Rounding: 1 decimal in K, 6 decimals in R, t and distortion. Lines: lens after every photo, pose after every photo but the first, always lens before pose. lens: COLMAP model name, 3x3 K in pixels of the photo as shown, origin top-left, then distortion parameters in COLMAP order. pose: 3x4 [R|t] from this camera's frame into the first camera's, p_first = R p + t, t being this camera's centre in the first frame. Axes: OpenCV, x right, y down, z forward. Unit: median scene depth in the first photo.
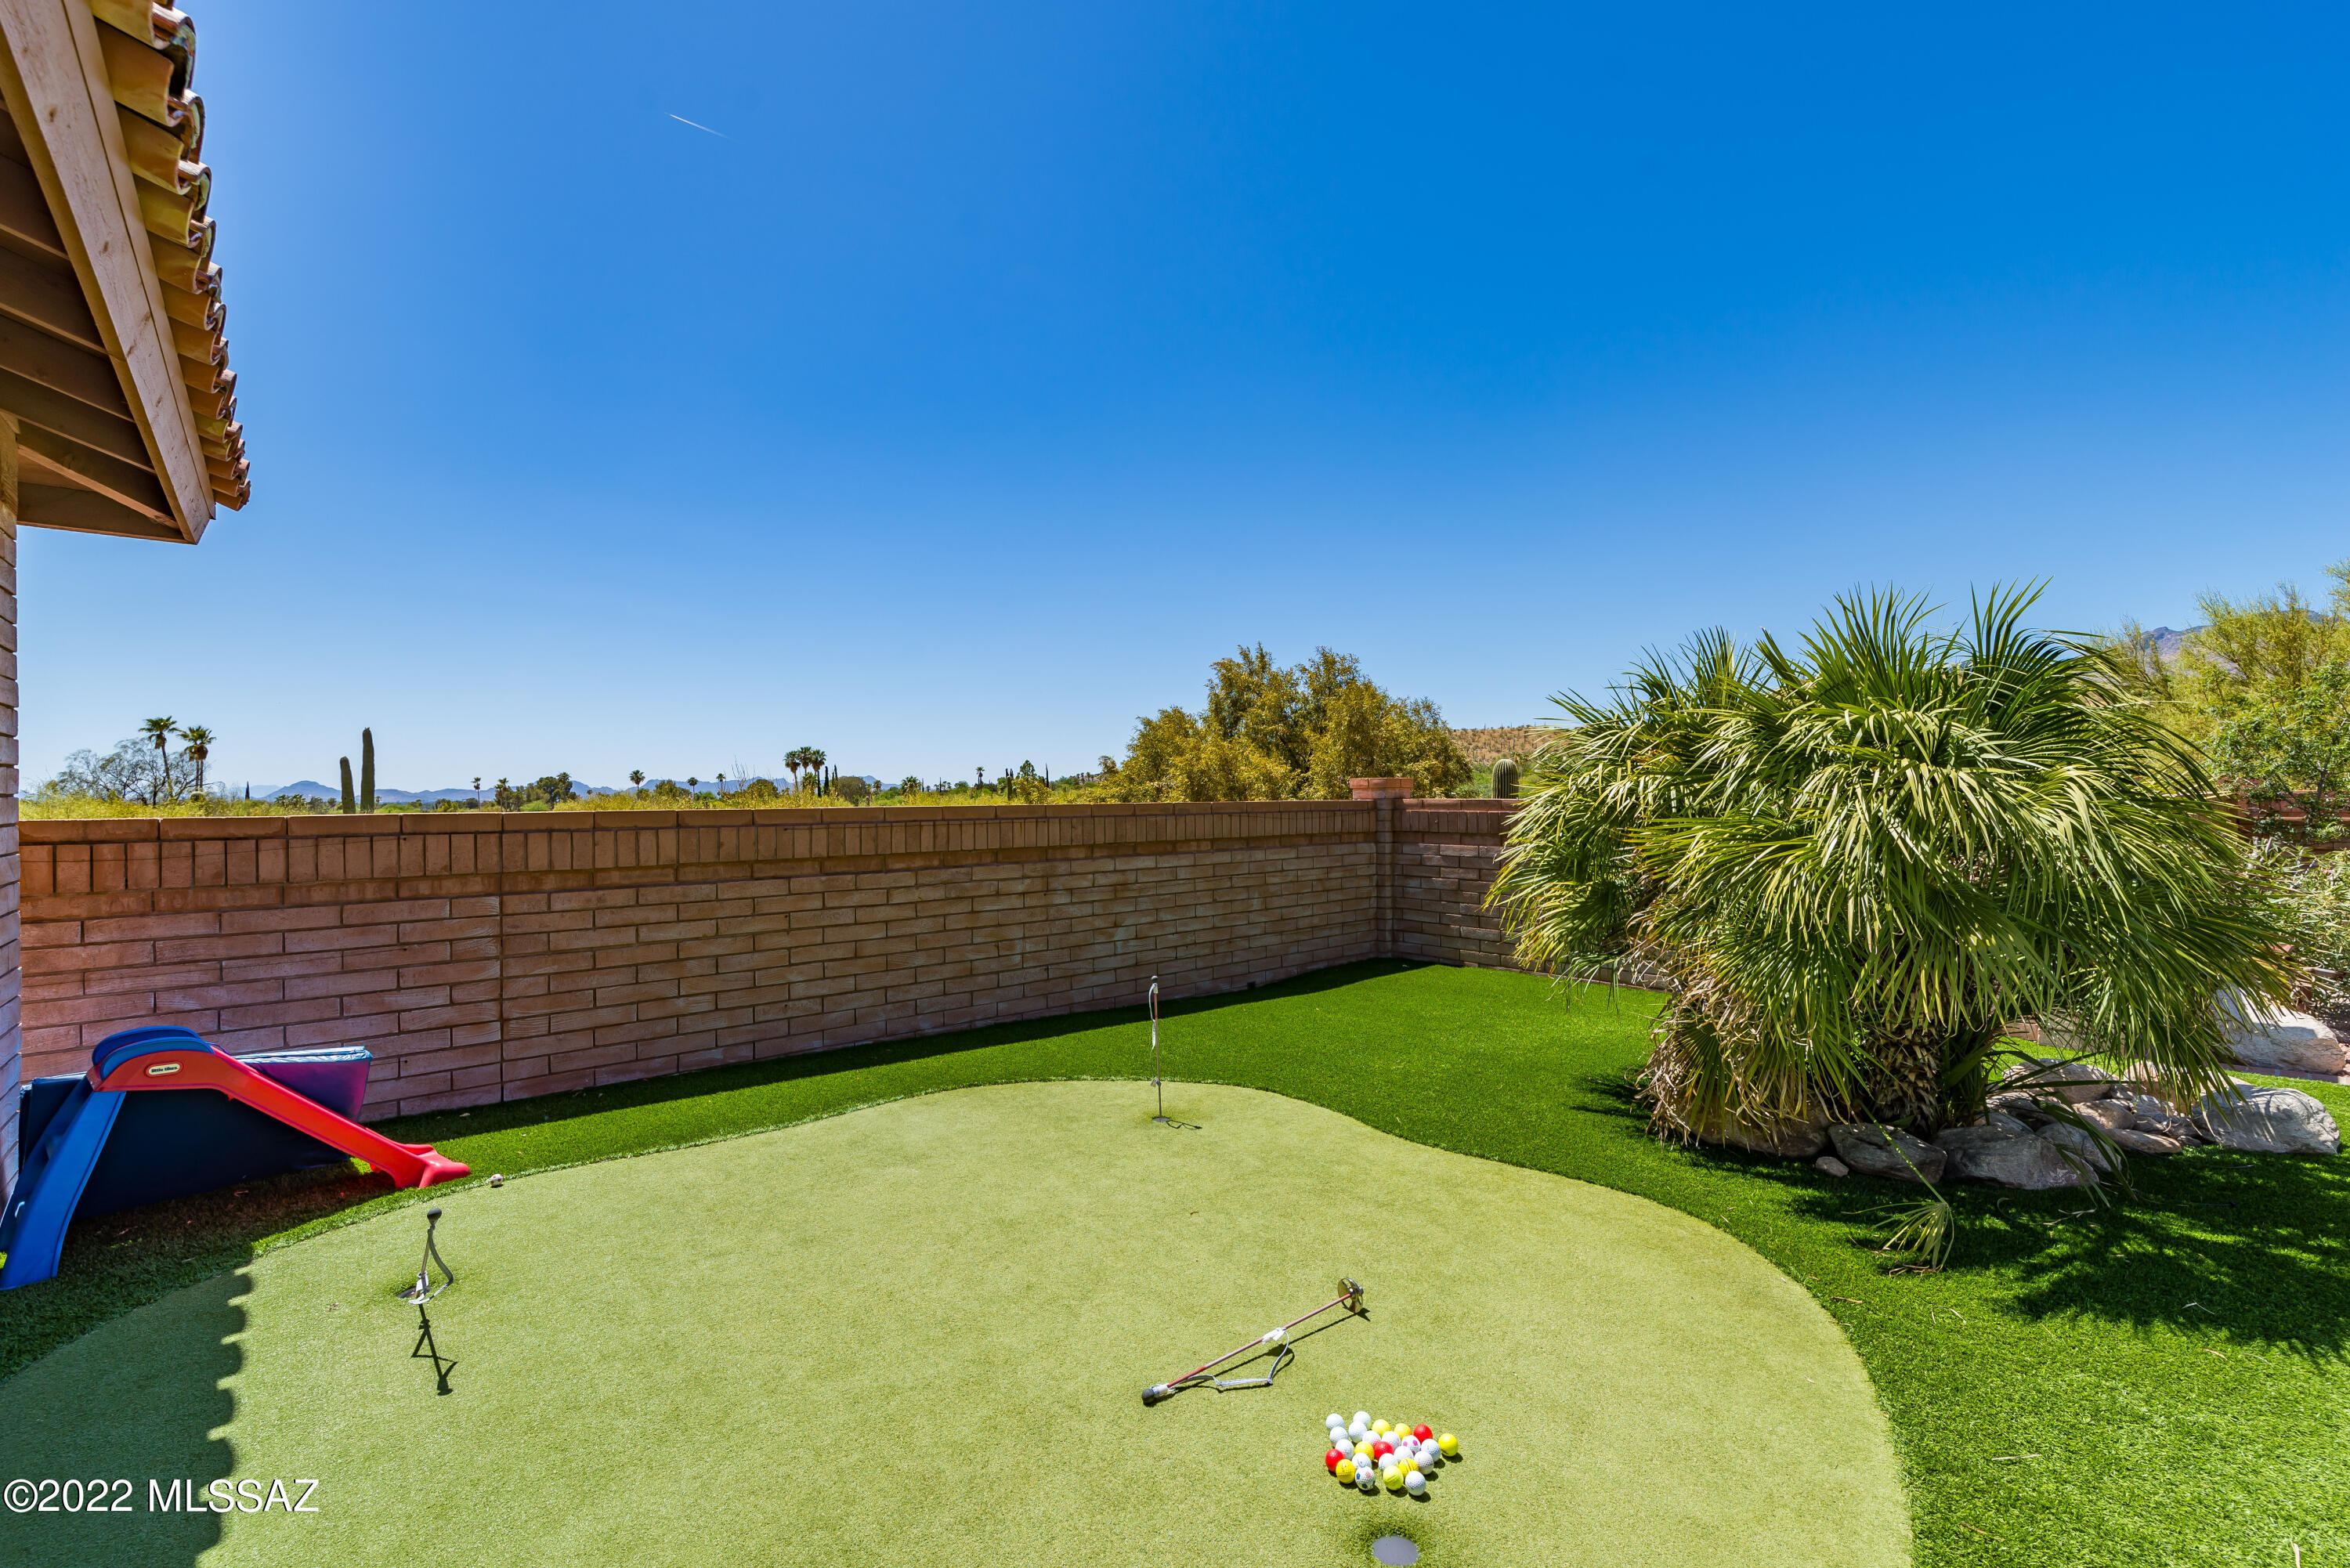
lens RADIAL K [[1014.1, 0, 1174.1], [0, 1014.1, 793.4], [0, 0, 1]] dist [-0.000923, -0.000496]
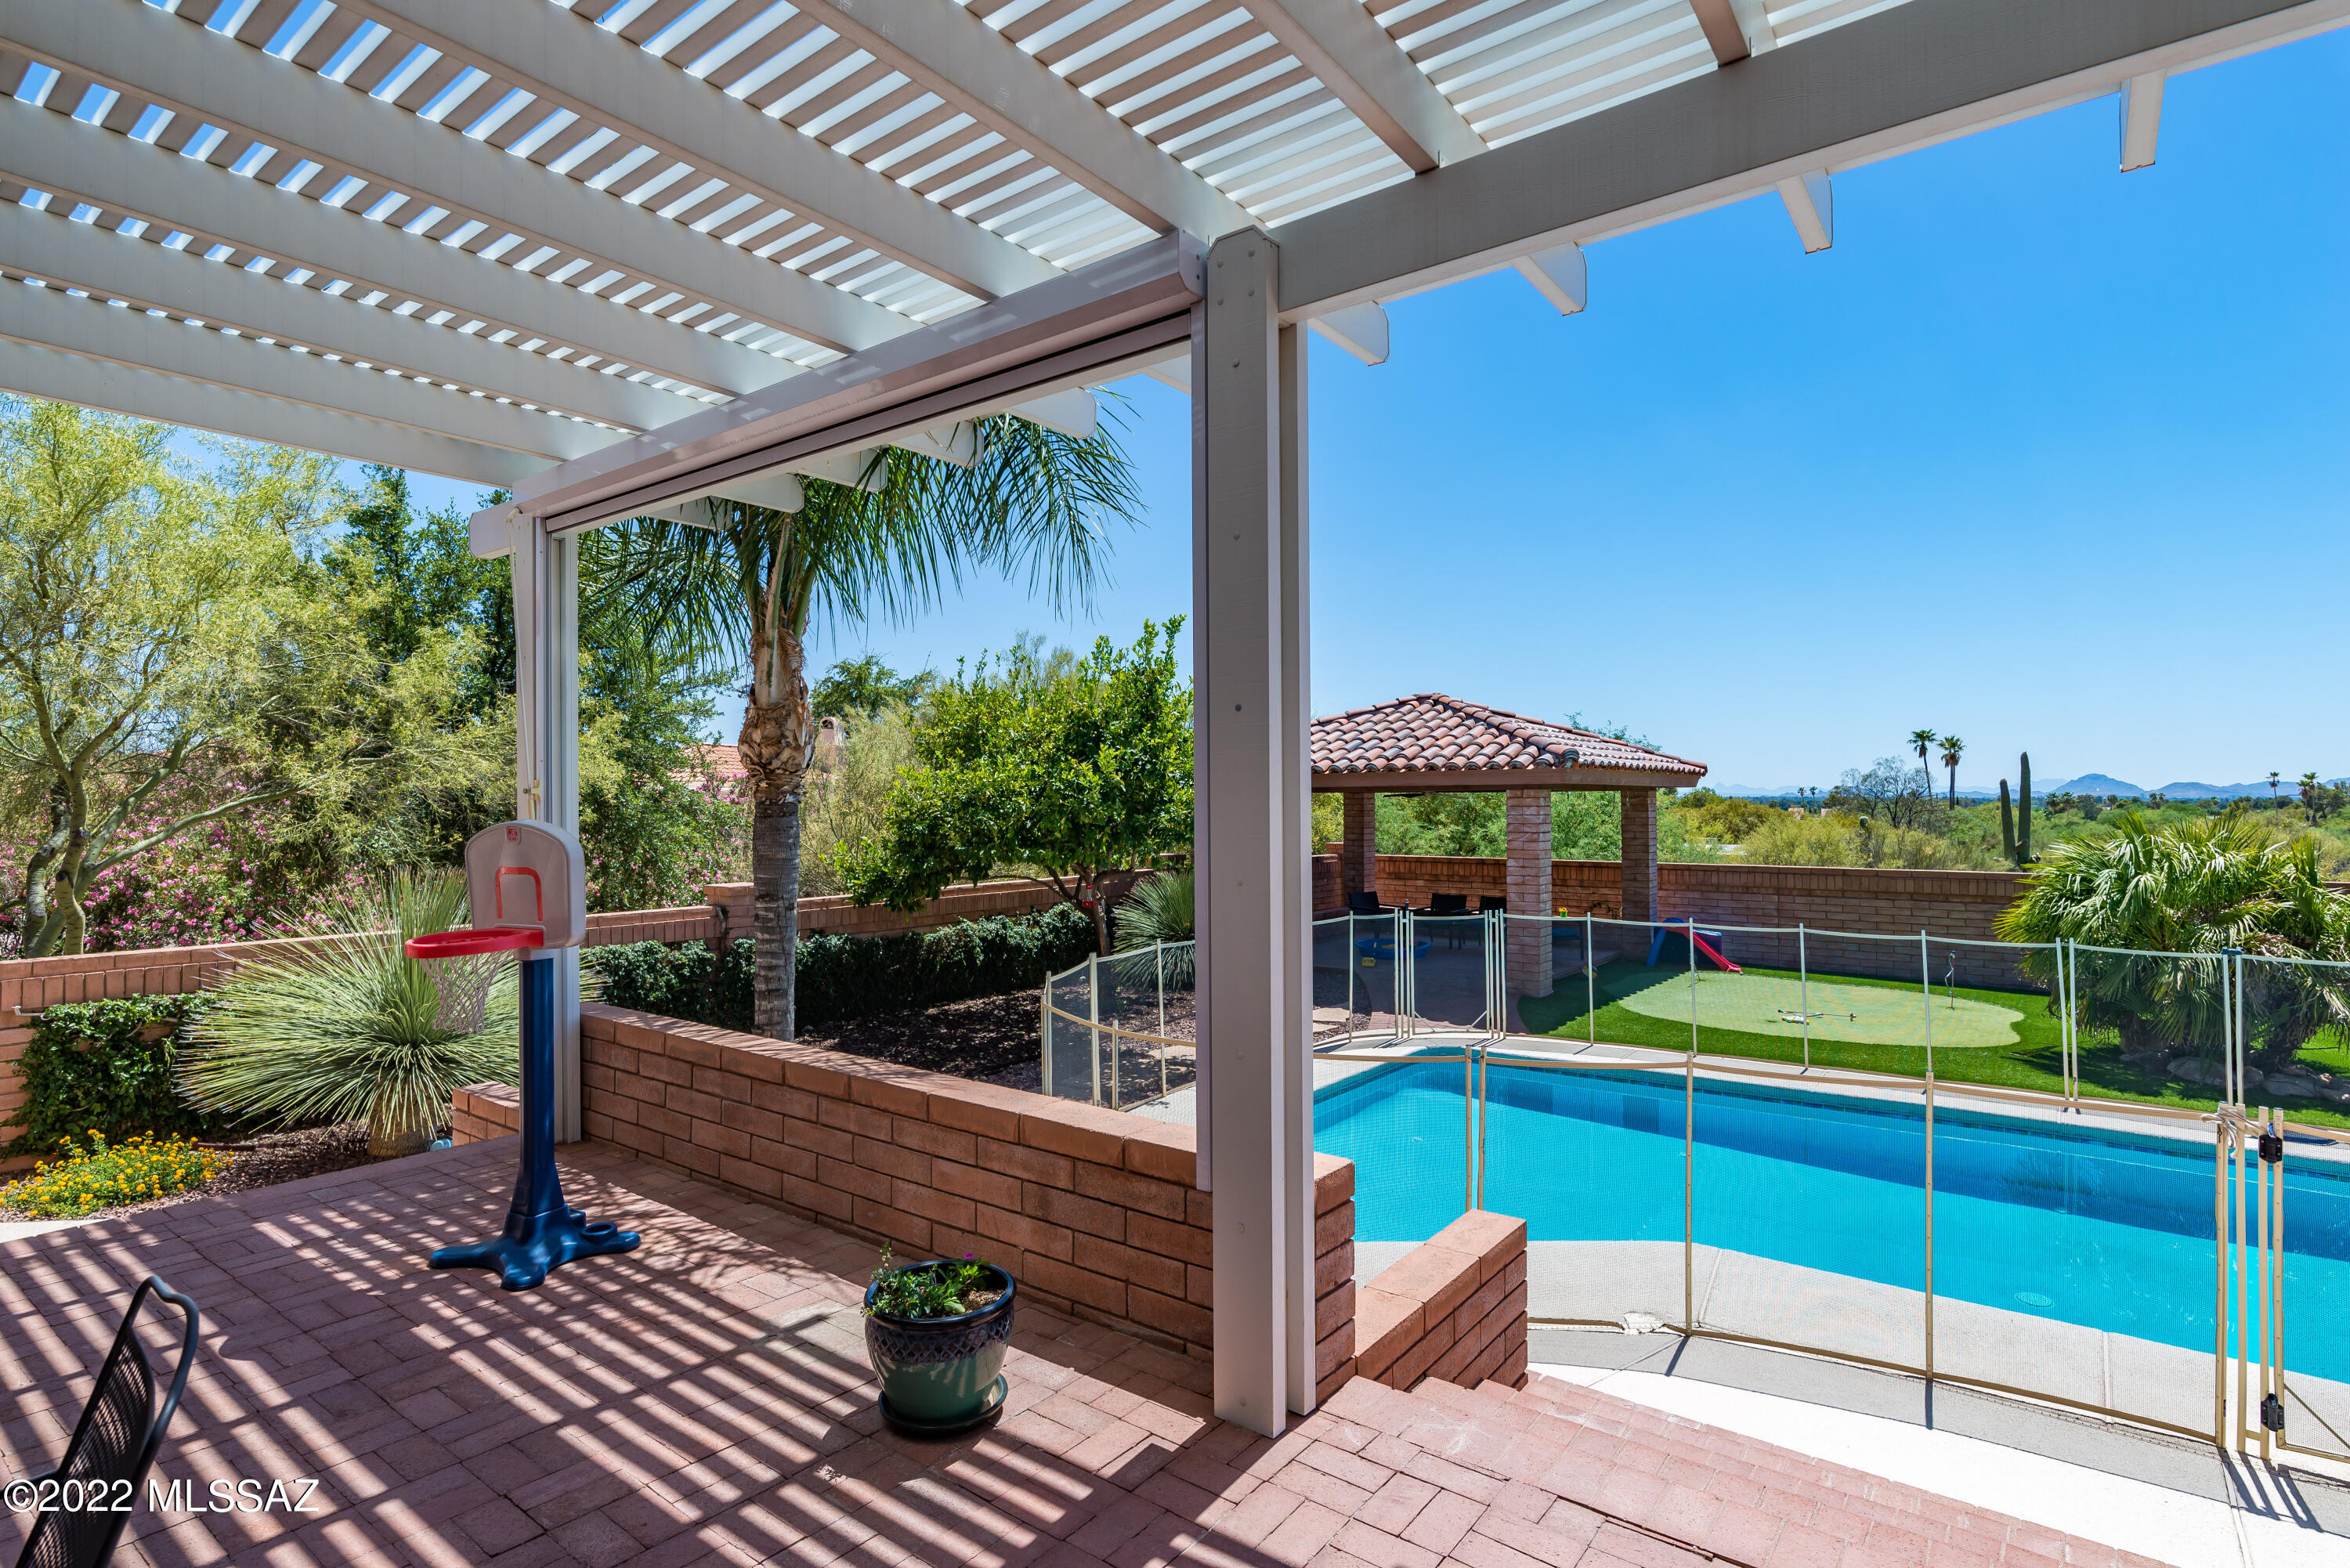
lens RADIAL K [[1172.5, 0, 1179.9], [0, 1172.5, 797.6], [0, 0, 1]] dist [-0.004613, -0.000523]
pose [[0.194860, 0.006361, -0.980811, 1.872913], [0.003077, 0.999970, 0.007097, -0.170399], [0.980826, -0.004401, 0.194834, -1.089319]]
